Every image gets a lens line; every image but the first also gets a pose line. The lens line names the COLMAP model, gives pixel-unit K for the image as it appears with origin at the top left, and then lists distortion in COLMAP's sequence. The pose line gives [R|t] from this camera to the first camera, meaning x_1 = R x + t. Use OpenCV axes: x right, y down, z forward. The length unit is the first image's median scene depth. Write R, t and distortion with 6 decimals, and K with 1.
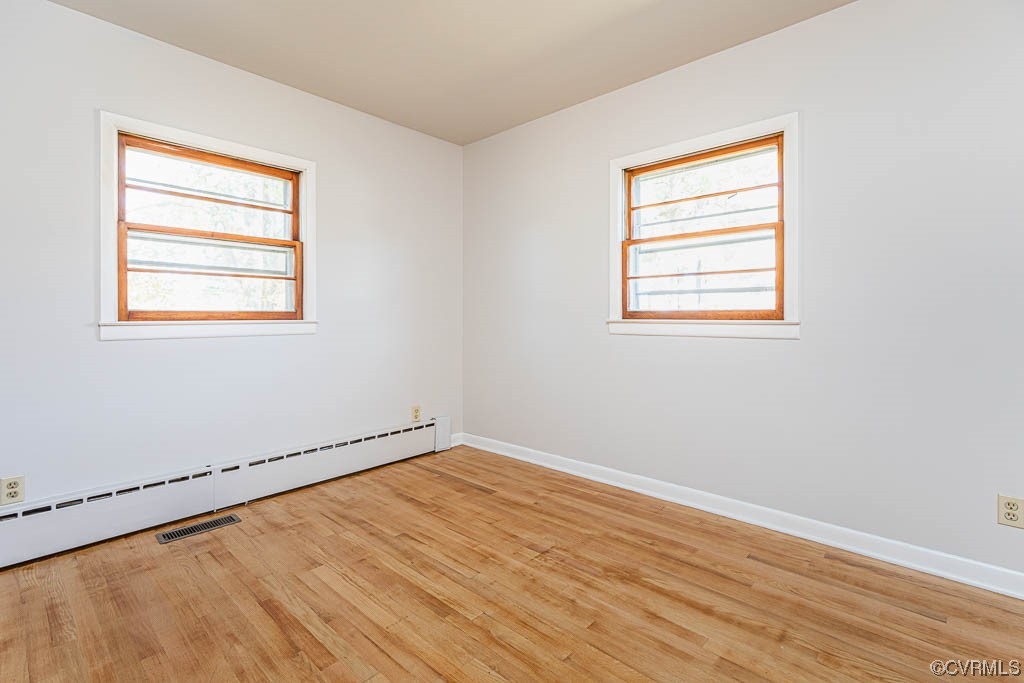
lens RADIAL K [[472.1, 0, 509.7], [0, 472.1, 296.8], [0, 0, 1]] dist [0.002261, 0.000152]
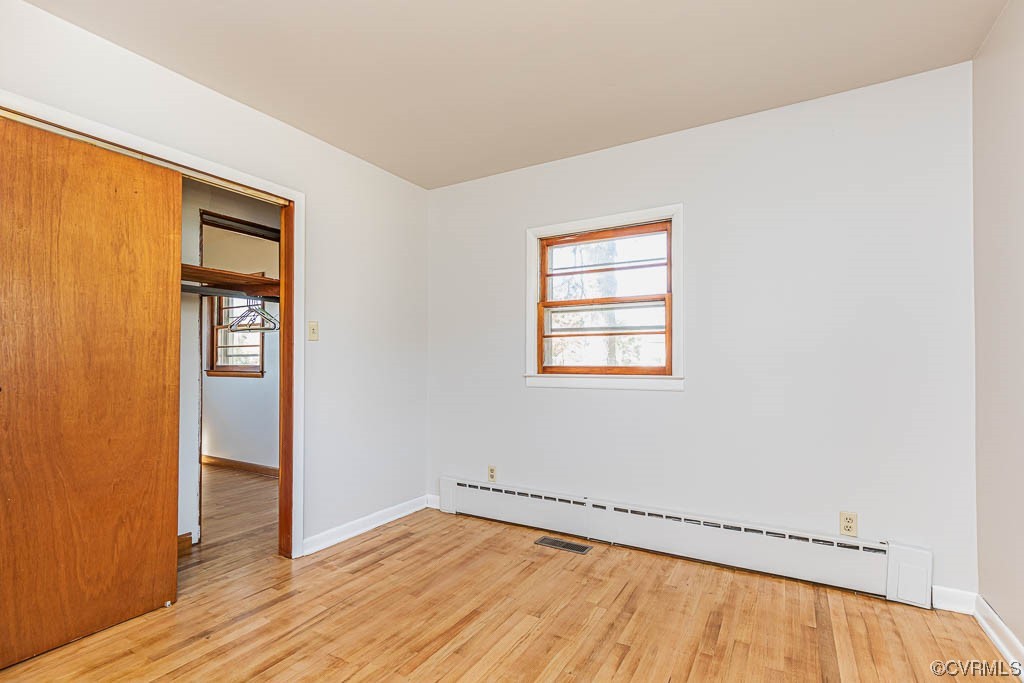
lens RADIAL K [[465.0, 0, 514.8], [0, 465.0, 345.7], [0, 0, 1]] dist [0.006182, -0.000042]
pose [[0.222383, -0.034304, -0.974356, 0.488813], [0.039179, 0.998888, -0.026225, 0.001729], [0.974172, -0.032342, 0.223480, 0.606167]]
